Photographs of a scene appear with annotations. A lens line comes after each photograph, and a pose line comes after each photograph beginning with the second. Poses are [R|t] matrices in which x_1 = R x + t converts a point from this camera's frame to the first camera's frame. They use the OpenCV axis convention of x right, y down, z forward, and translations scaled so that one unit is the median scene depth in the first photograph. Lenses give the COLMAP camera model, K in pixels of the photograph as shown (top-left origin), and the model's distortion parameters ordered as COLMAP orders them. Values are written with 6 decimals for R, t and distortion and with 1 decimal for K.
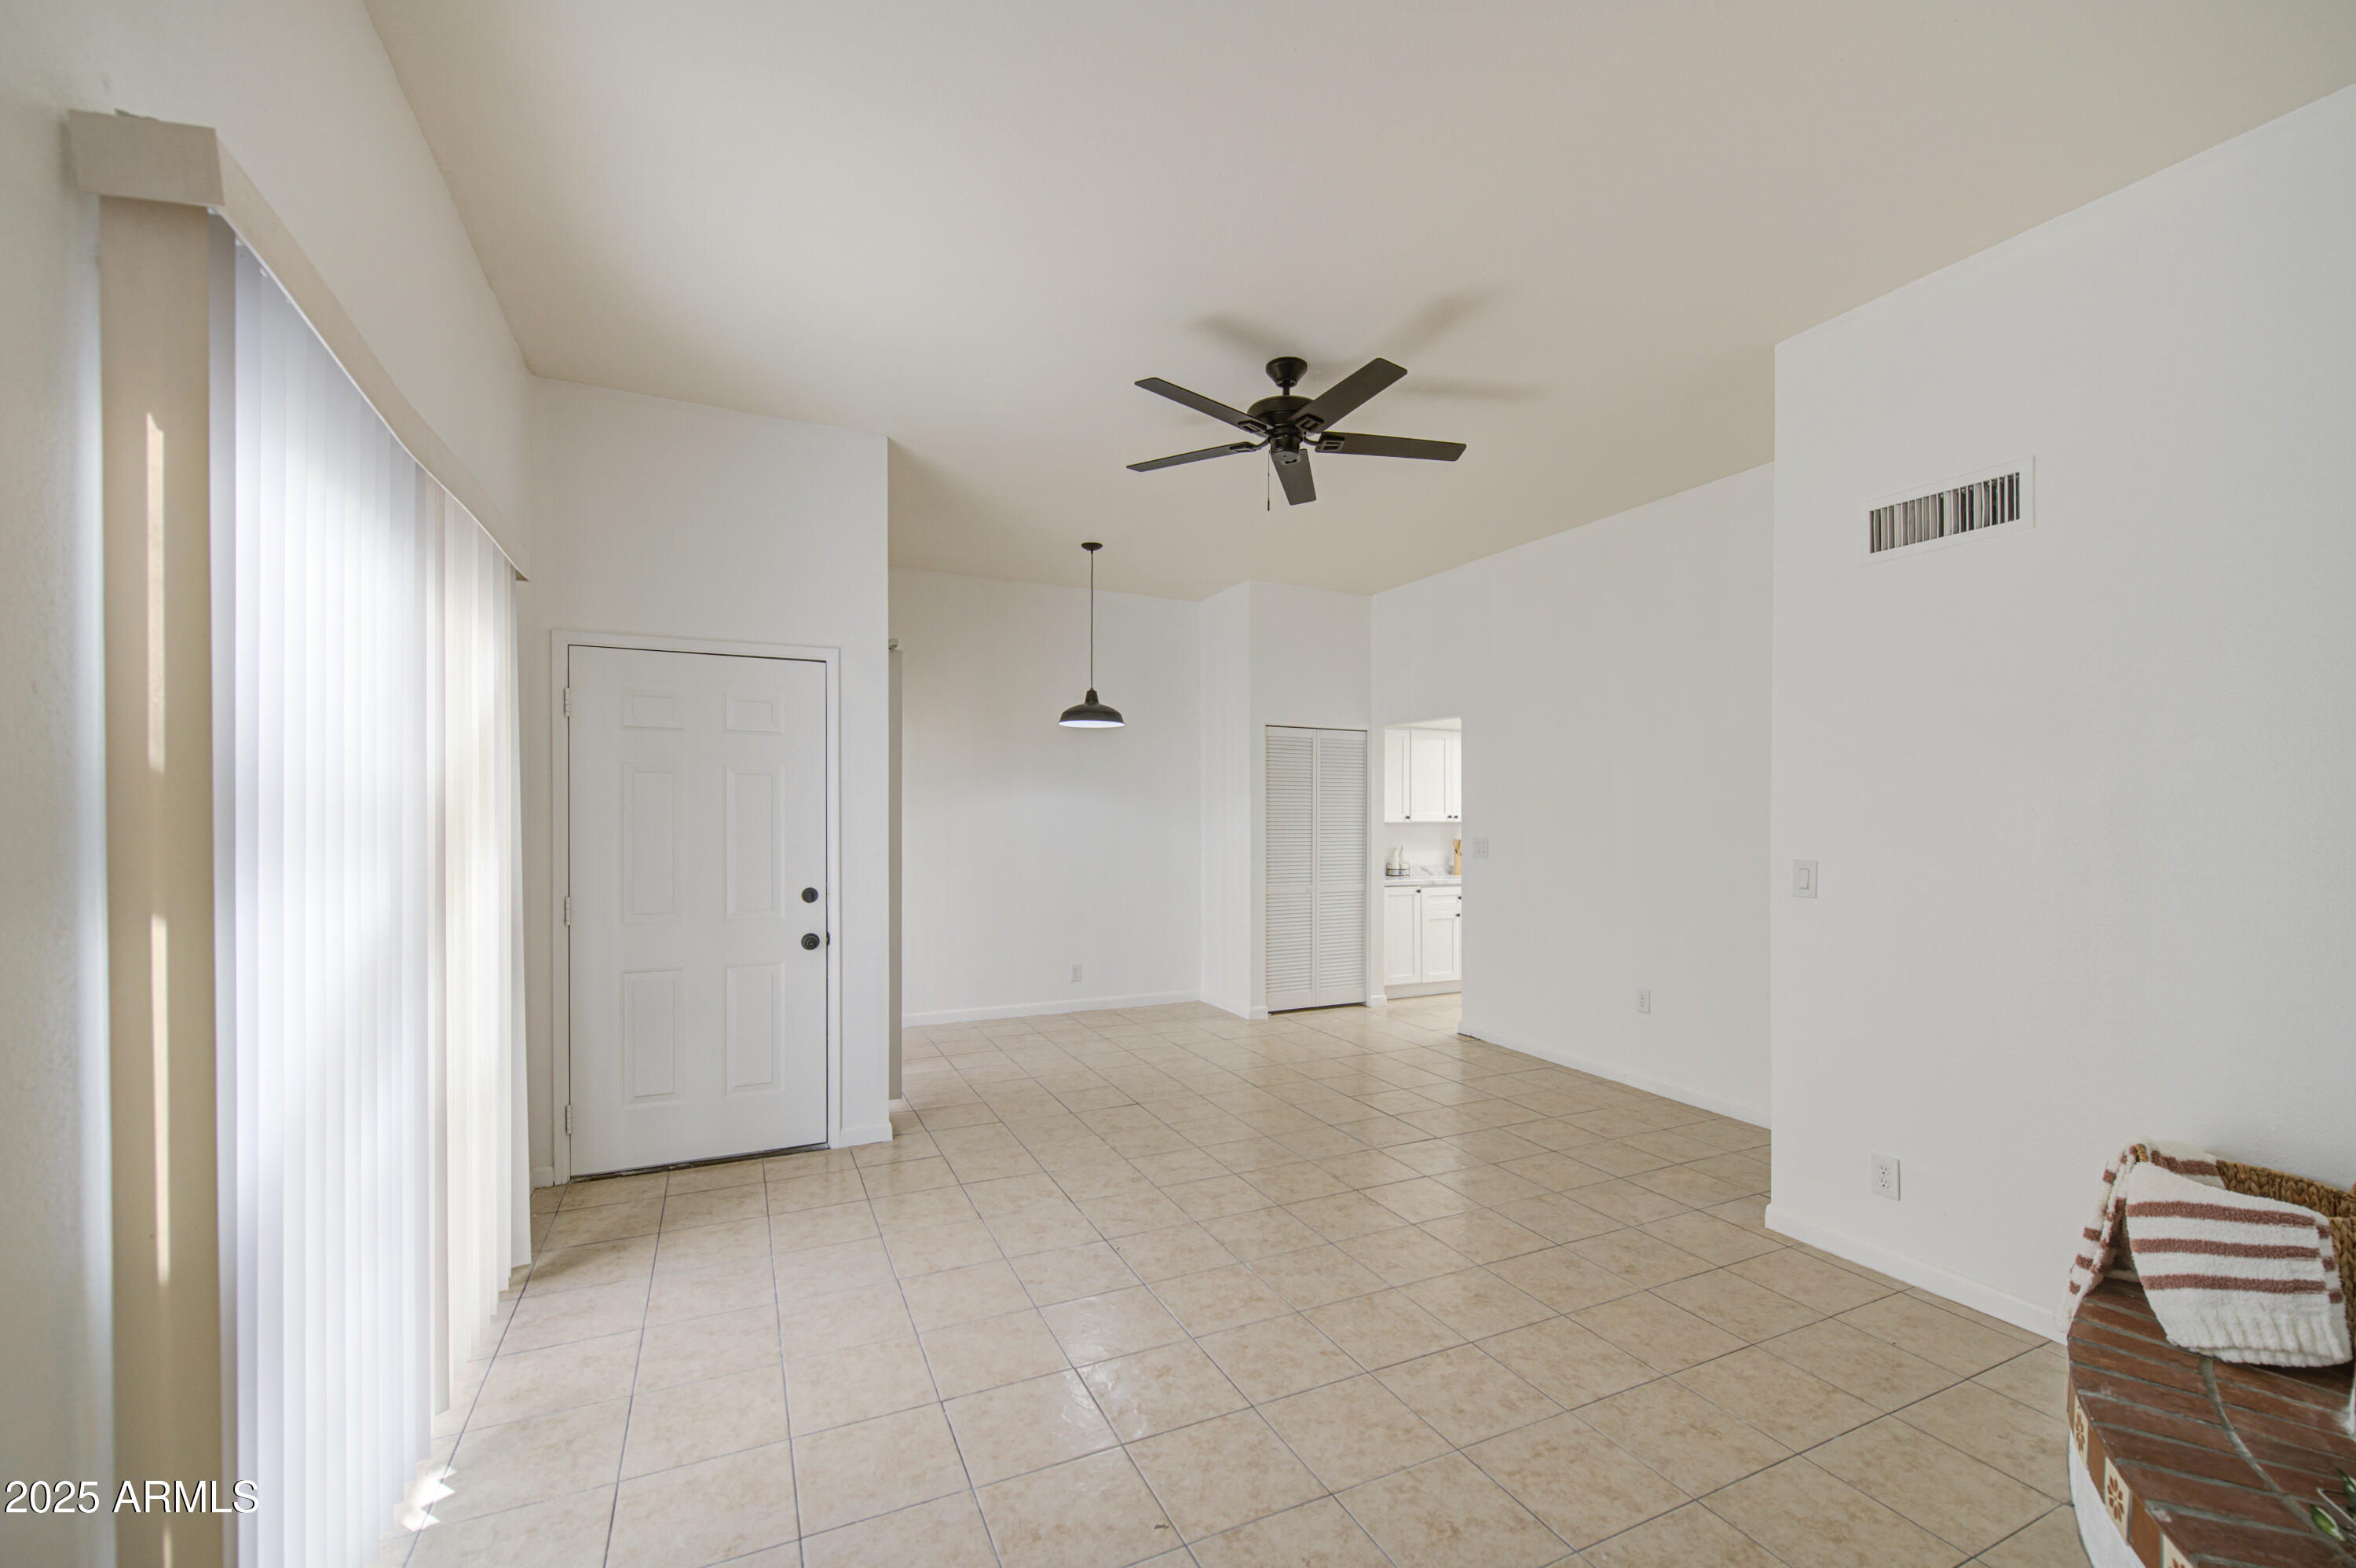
lens RADIAL K [[966.4, 0, 1199.7], [0, 966.4, 821.2], [0, 0, 1]] dist [0.000567, -0.000050]
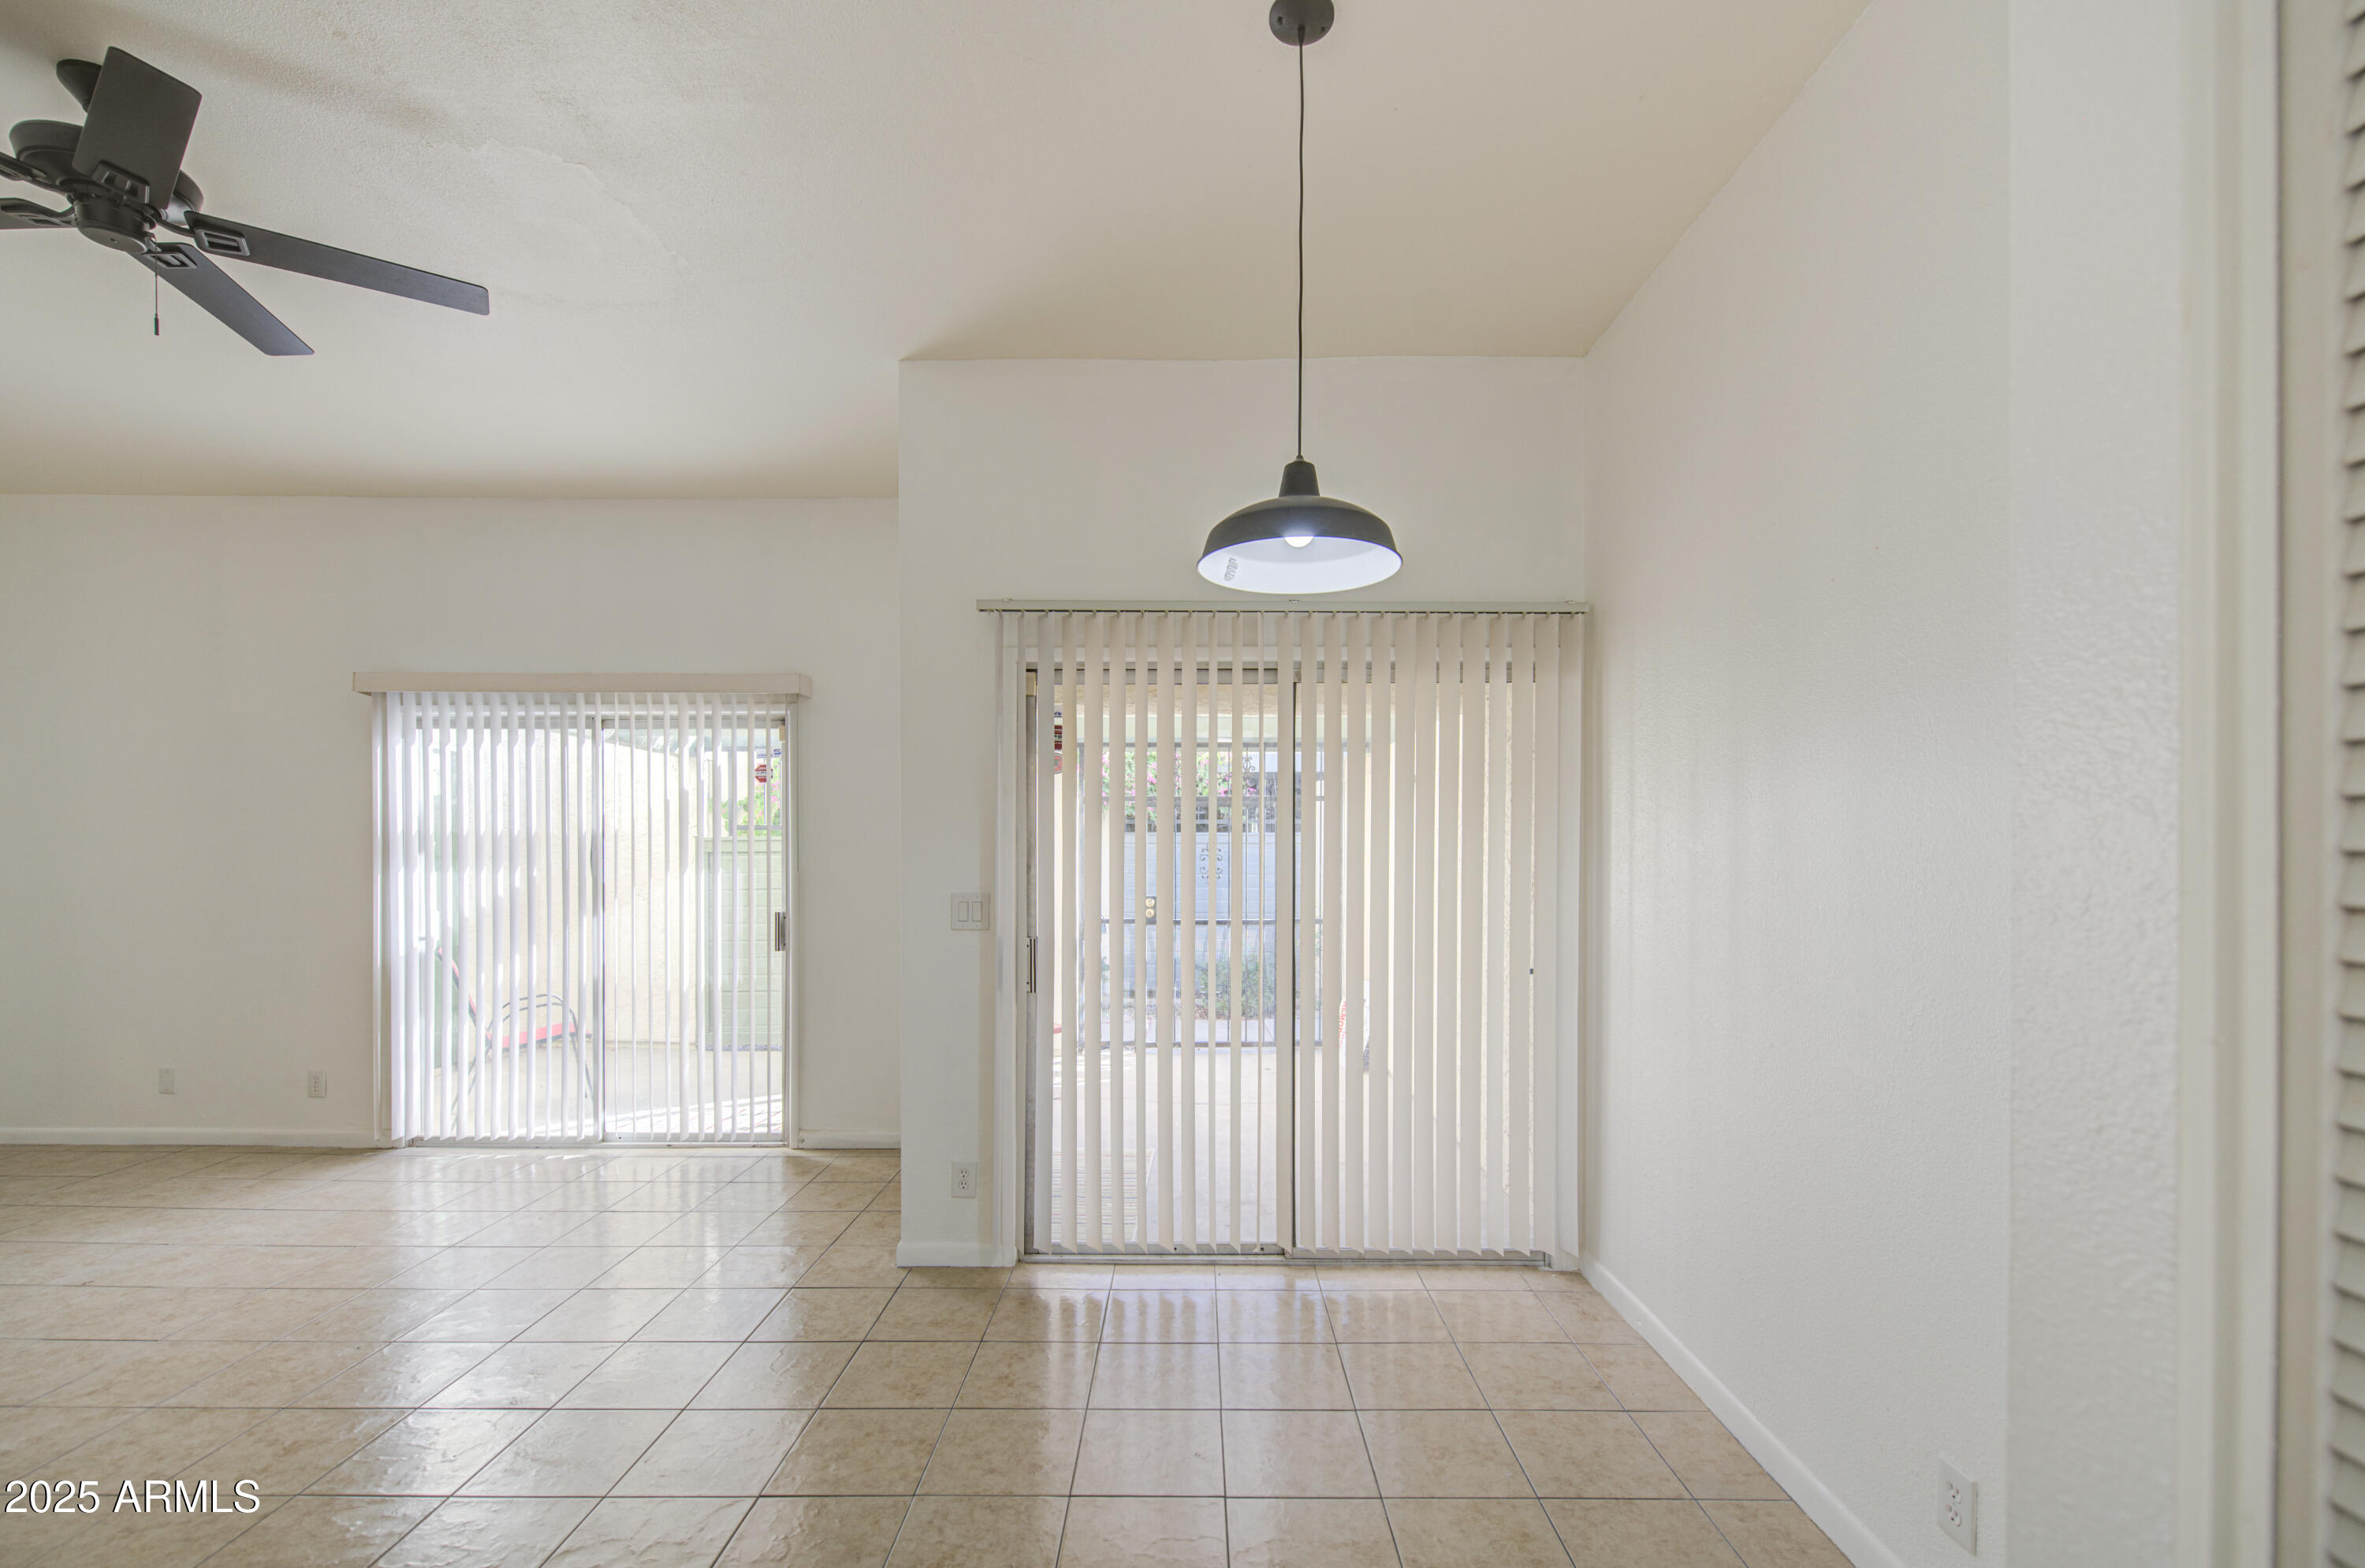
lens RADIAL K [[970.5, 0, 1187.2], [0, 970.5, 865.9], [0, 0, 1]] dist [-0.002001, -0.000469]
pose [[-0.438583, 0.006167, -0.898670, 0.168575], [-0.009580, 0.999888, 0.011538, -0.001522], [0.898640, 0.013670, -0.438474, 0.933866]]
